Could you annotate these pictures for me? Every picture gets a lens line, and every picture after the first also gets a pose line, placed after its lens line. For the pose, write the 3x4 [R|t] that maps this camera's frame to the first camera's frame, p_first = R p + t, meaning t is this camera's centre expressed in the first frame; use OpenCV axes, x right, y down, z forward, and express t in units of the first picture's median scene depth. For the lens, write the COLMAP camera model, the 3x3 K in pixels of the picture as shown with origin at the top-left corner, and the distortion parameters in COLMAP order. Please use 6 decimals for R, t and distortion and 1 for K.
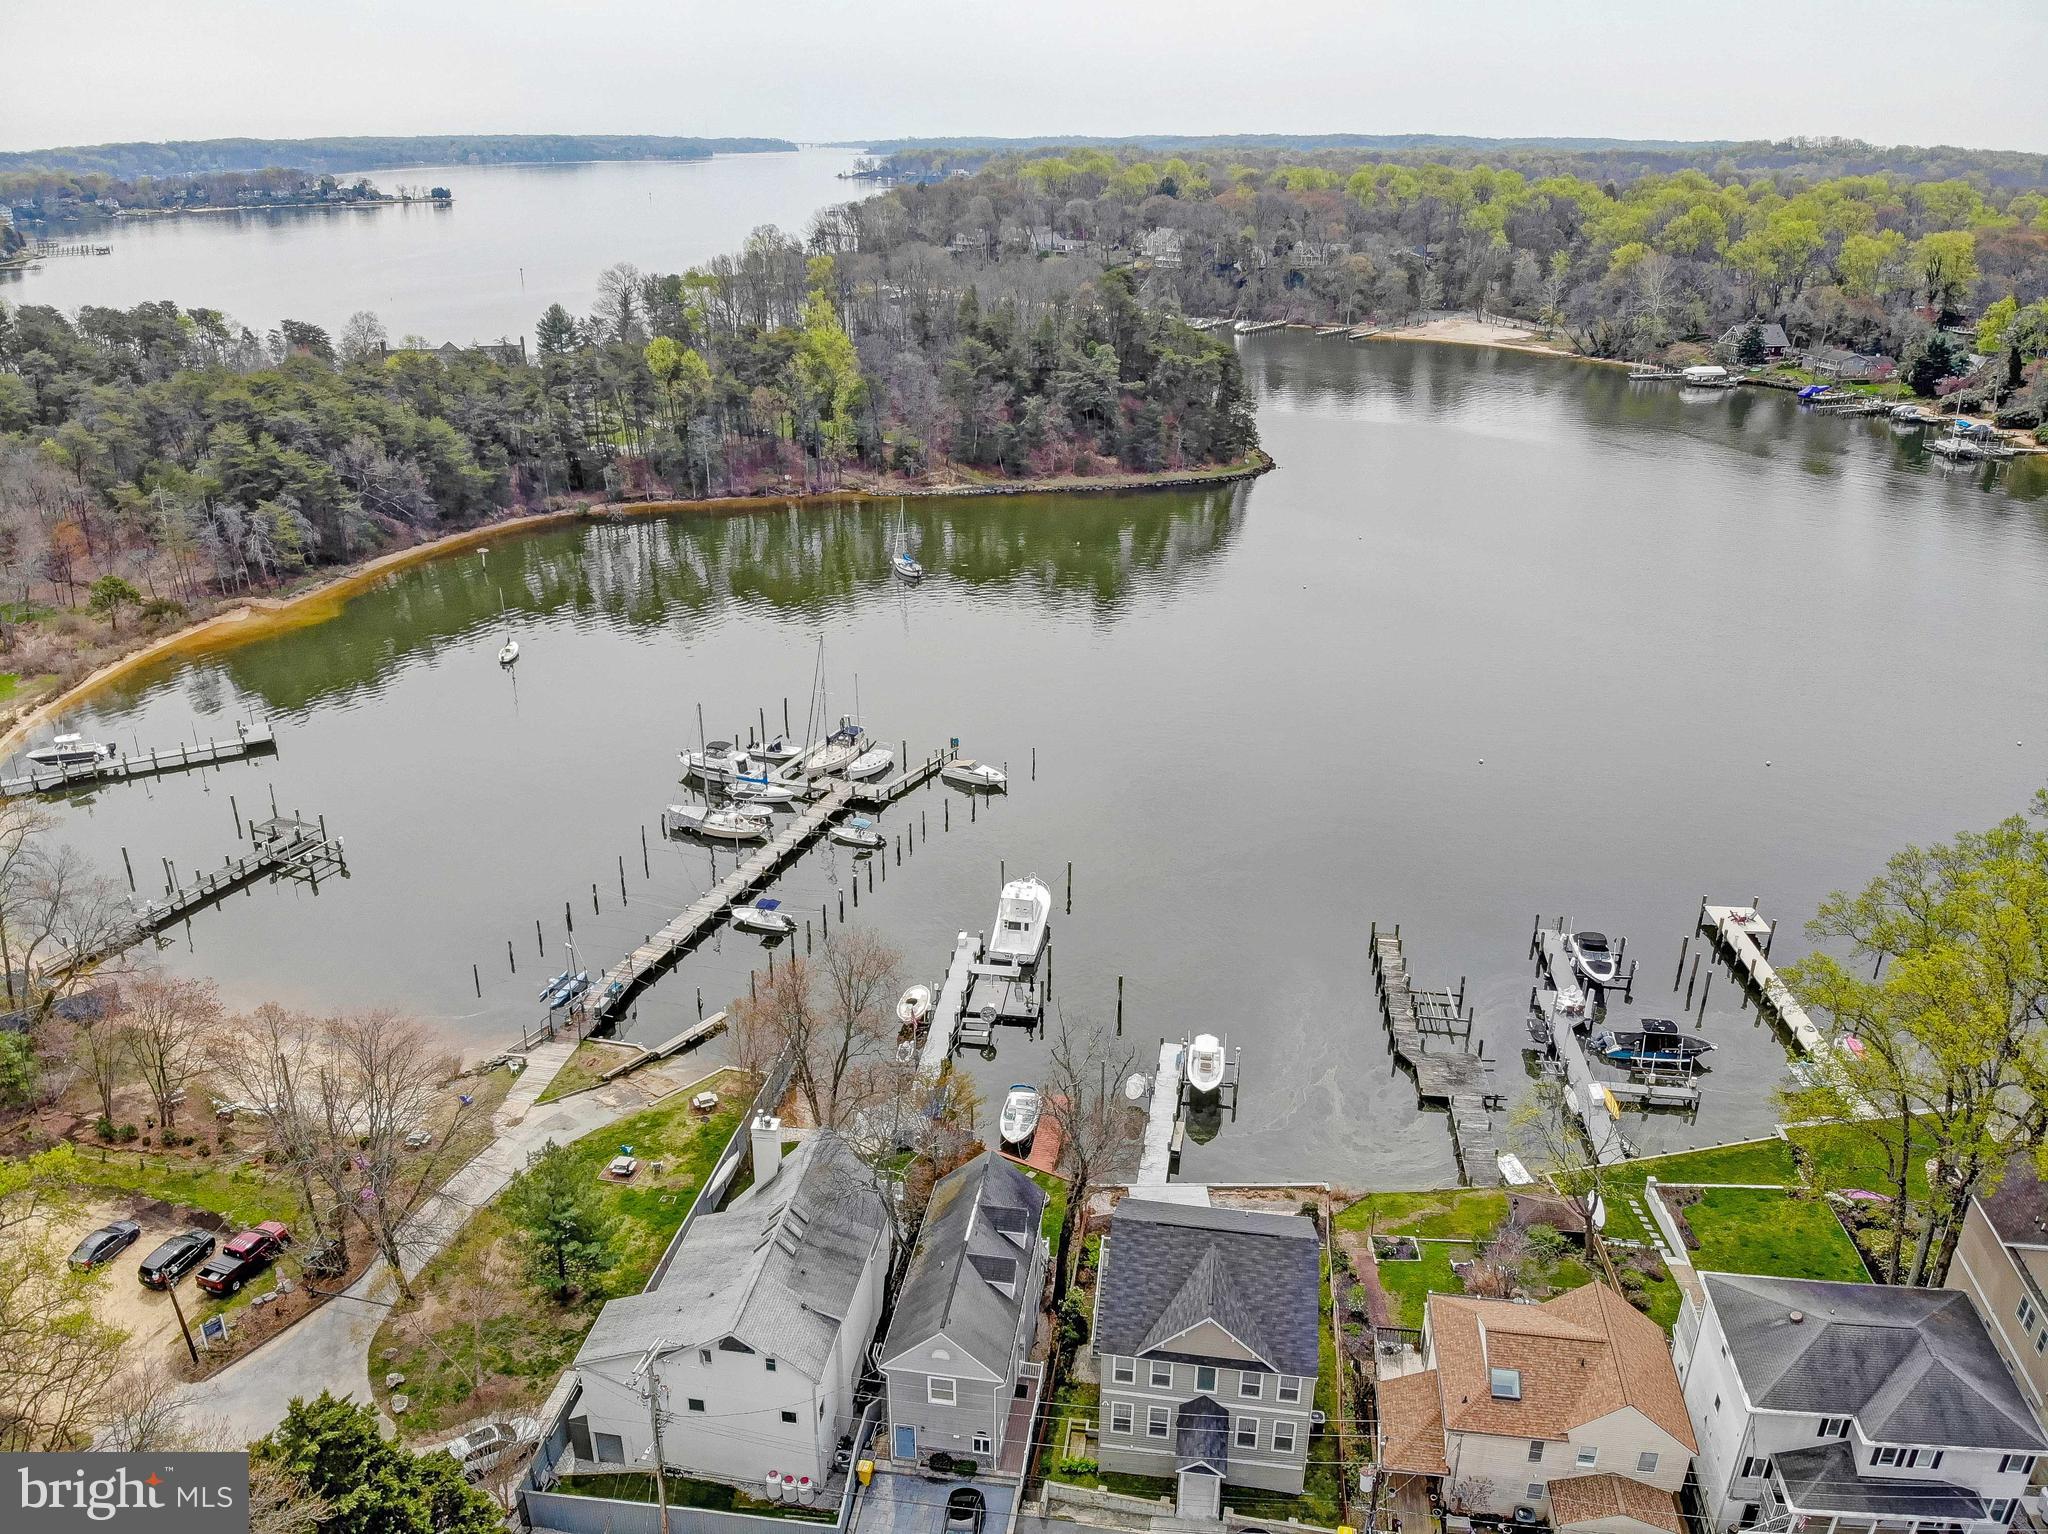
lens RADIAL K [[1519.2, 0, 1024.0], [0, 1519.2, 767.0], [0, 0, 1]] dist [0.036780, -0.140061]
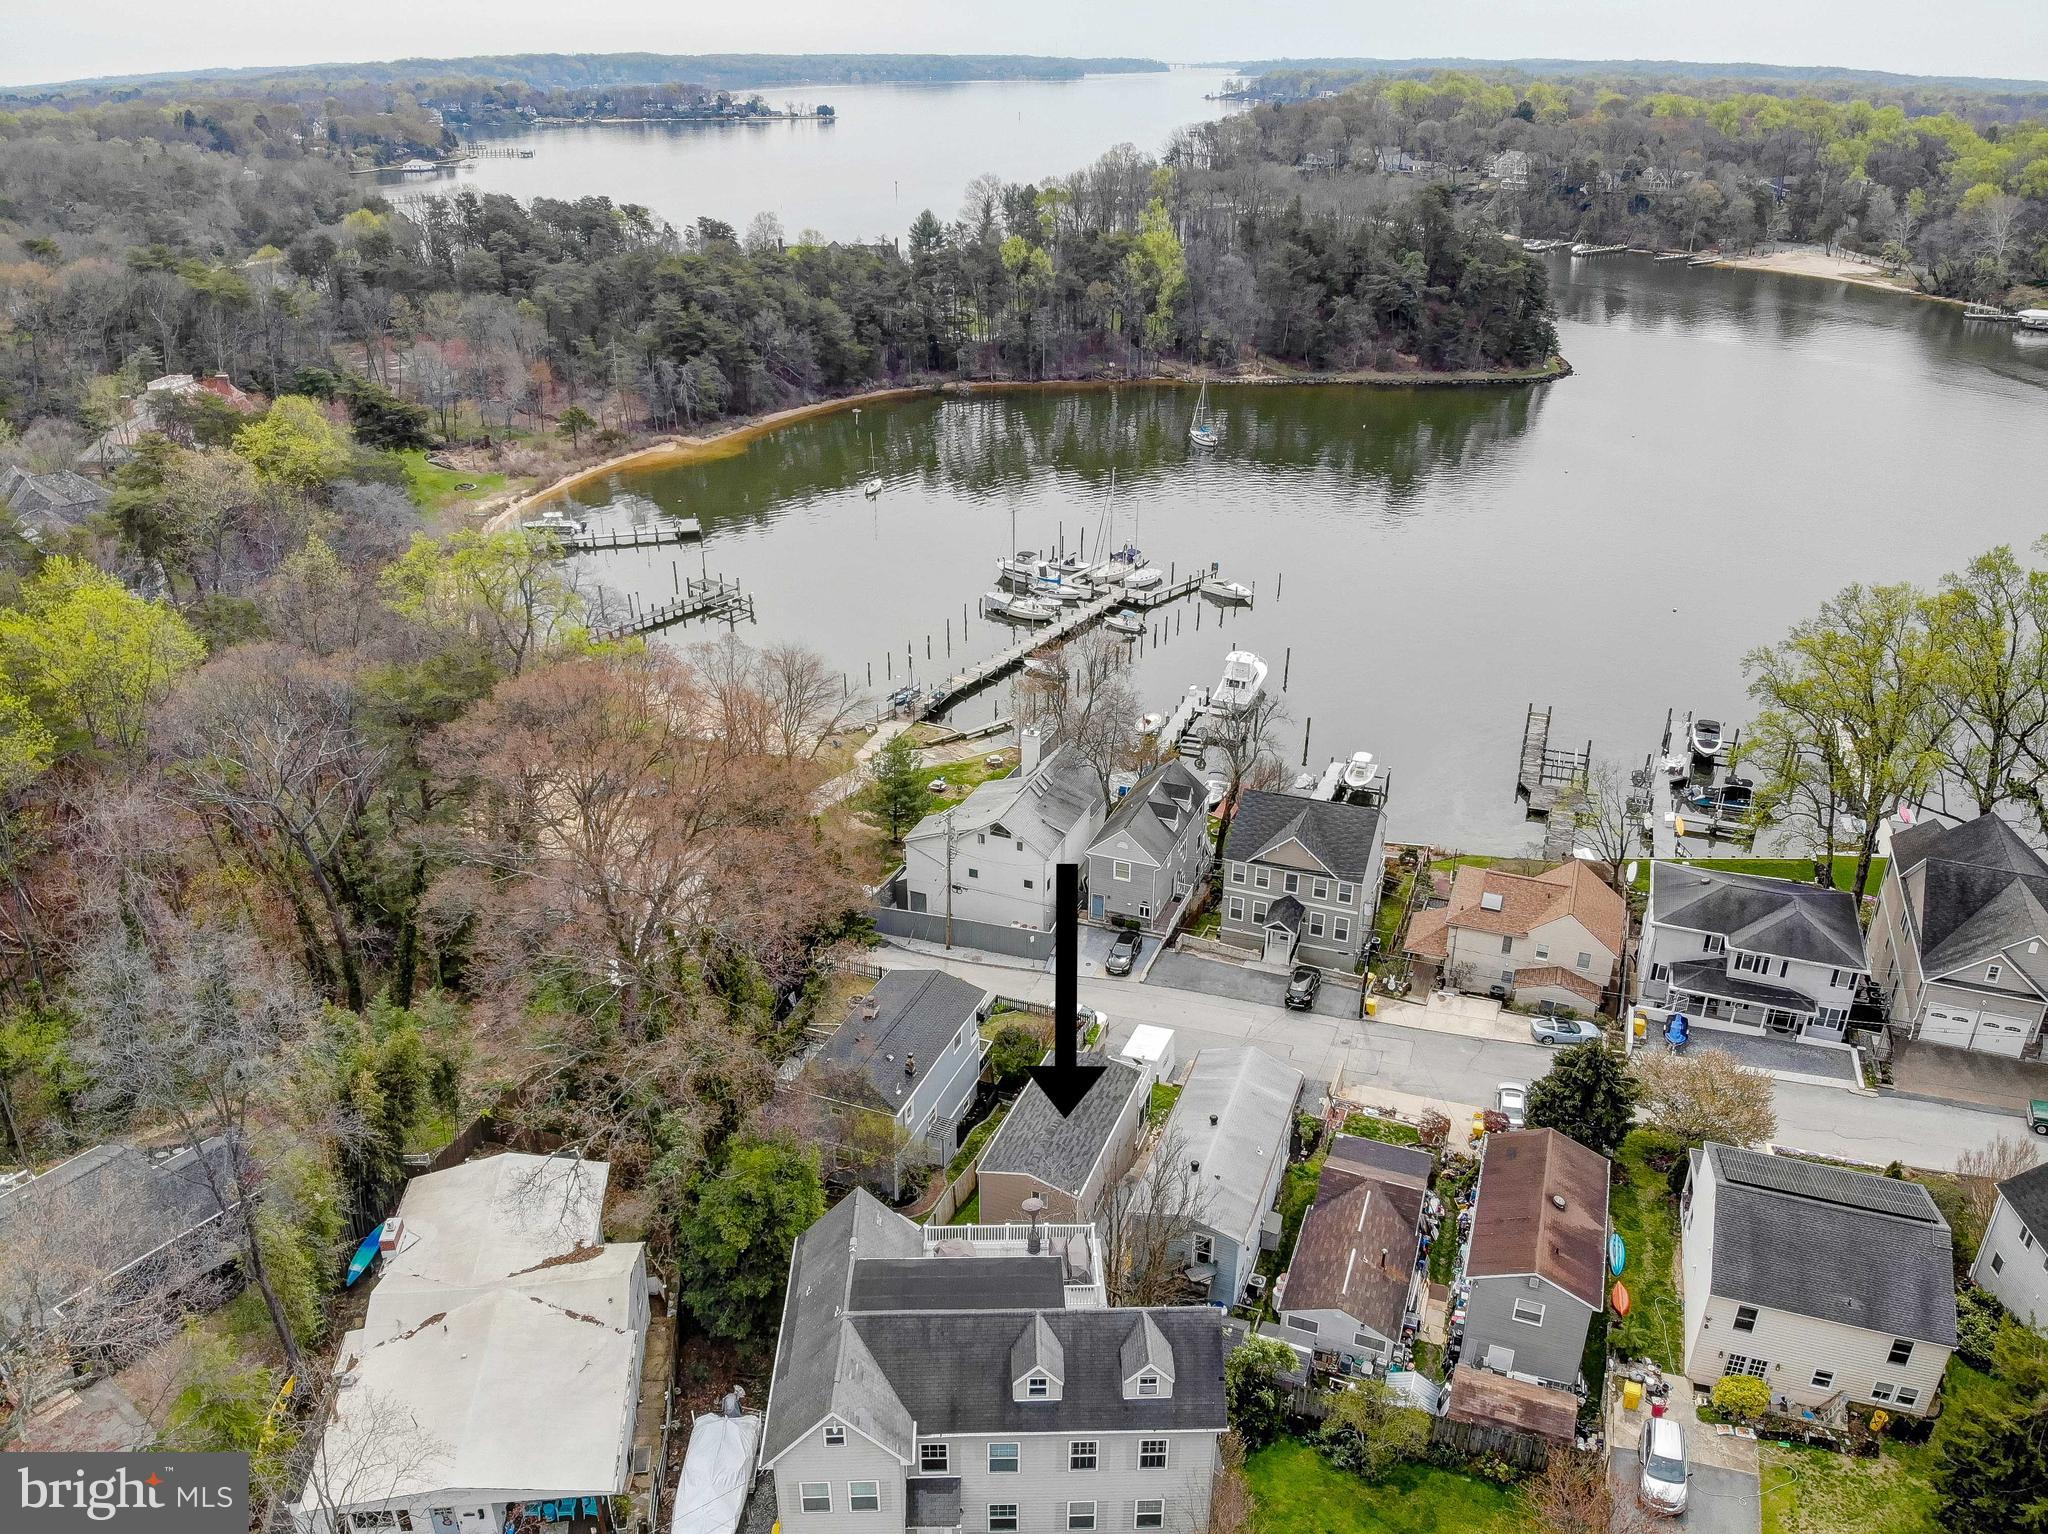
lens RADIAL K [[1692.1, 0, 1010.2], [0, 1692.1, 858.4], [0, 0, 1]] dist [0.146746, -0.388971]
pose [[0.972878, 0.095778, -0.210559, 0.085550], [-0.086160, 0.994795, 0.054407, 0.129912], [0.214674, -0.034789, 0.976066, -0.317484]]
